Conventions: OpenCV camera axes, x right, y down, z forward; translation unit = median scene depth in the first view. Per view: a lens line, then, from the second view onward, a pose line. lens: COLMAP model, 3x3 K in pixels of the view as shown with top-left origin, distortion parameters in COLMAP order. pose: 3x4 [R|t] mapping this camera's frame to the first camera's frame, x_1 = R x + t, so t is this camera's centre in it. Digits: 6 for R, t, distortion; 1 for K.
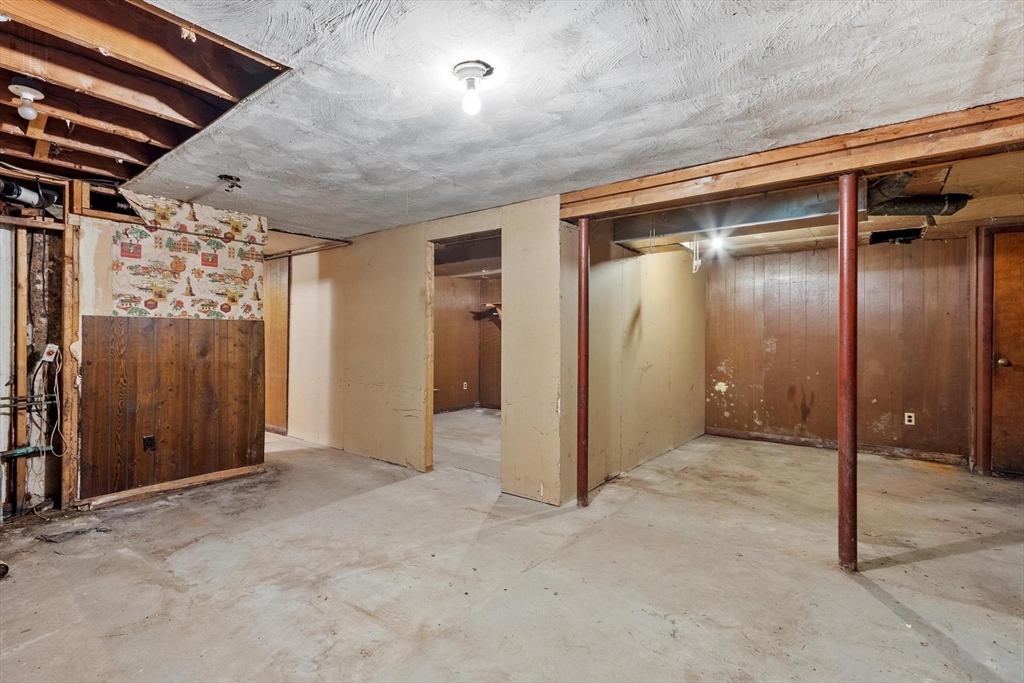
lens RADIAL K [[471.3, 0, 486.2], [0, 471.3, 336.2], [0, 0, 1]] dist [0.001740, -0.000095]
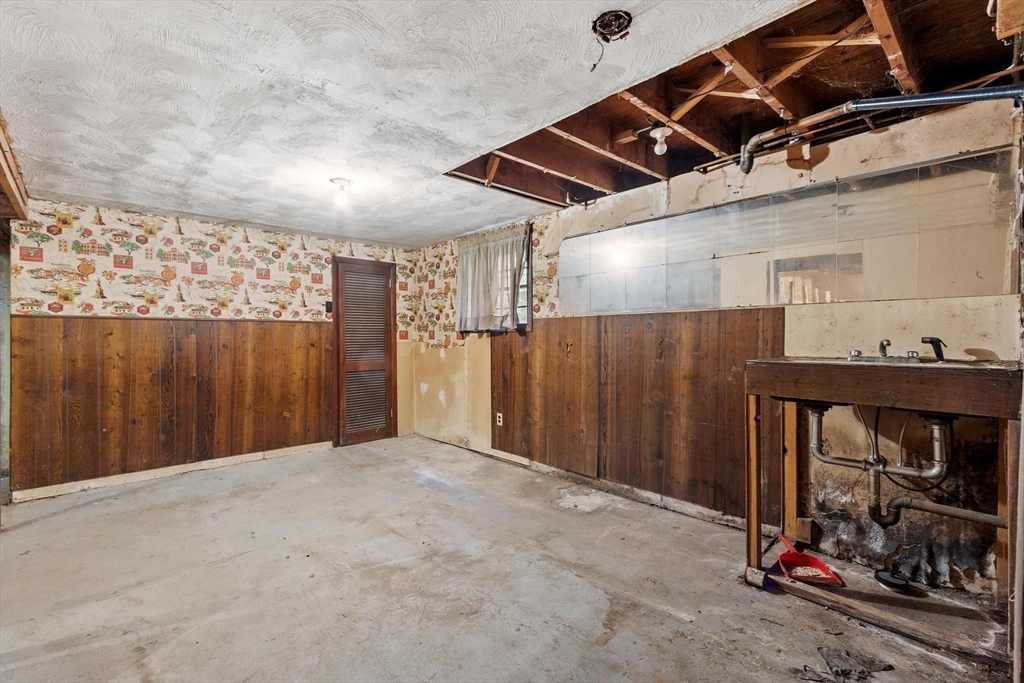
lens RADIAL K [[460.6, 0, 481.2], [0, 460.6, 336.7], [0, 0, 1]] dist [0.002159, -0.000360]
pose [[-0.984342, -0.000589, 0.176270, -0.633902], [-0.001839, 0.999974, -0.006924, 0.013936], [-0.176261, -0.007140, -0.984318, 1.959787]]
